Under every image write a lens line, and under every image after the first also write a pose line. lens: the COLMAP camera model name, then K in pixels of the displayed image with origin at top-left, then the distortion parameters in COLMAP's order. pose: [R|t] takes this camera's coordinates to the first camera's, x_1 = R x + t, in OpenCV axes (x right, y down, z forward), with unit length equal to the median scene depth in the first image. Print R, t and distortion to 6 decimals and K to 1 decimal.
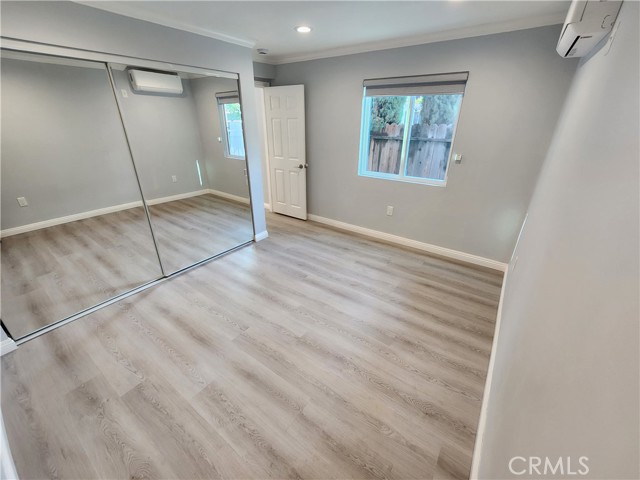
lens RADIAL K [[261.9, 0, 324.2], [0, 261.9, 237.6], [0, 0, 1]] dist [0.000062, 0.000151]
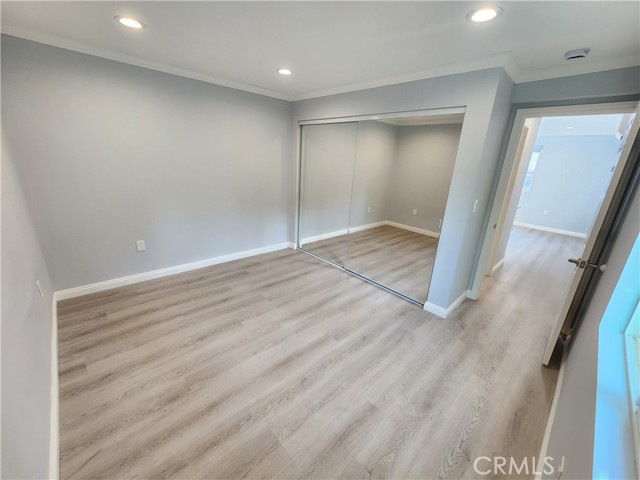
lens RADIAL K [[261.9, 0, 319.0], [0, 261.9, 238.1], [0, 0, 1]] dist [0.000062, 0.000151]
pose [[-0.192749, 0.278933, -0.940768, 0.640115], [-0.455647, 0.823670, 0.337570, -0.373734], [0.869041, 0.493725, -0.031667, 0.863481]]
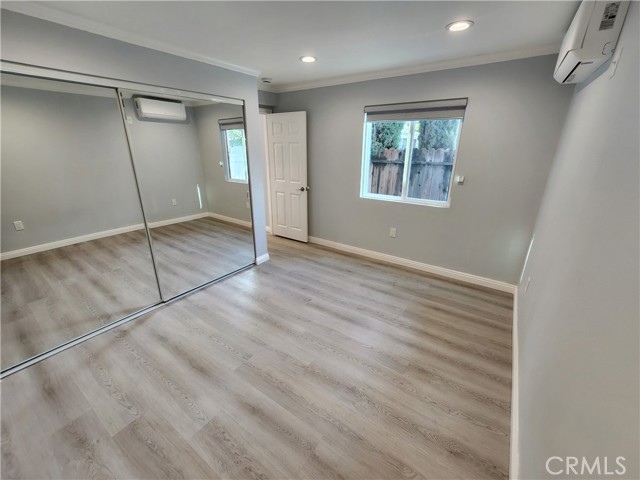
lens RADIAL K [[261.9, 0, 322.6], [0, 261.9, 238.8], [0, 0, 1]] dist [0.000062, 0.000151]
pose [[0.999930, -0.005884, 0.010270, -0.033403], [0.006731, 0.996409, -0.084397, 0.004582], [-0.009736, 0.084461, 0.996379, 0.020228]]
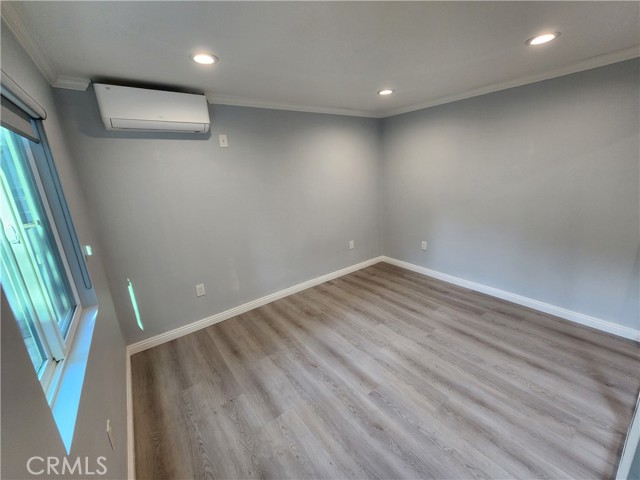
lens RADIAL K [[261.9, 0, 323.4], [0, 261.9, 241.0], [0, 0, 1]] dist [0.000062, 0.000151]
pose [[-0.951643, -0.032260, 0.305509, -0.151211], [0.172606, 0.766514, 0.618599, -0.606471], [-0.254133, 0.641417, -0.723879, 1.319522]]
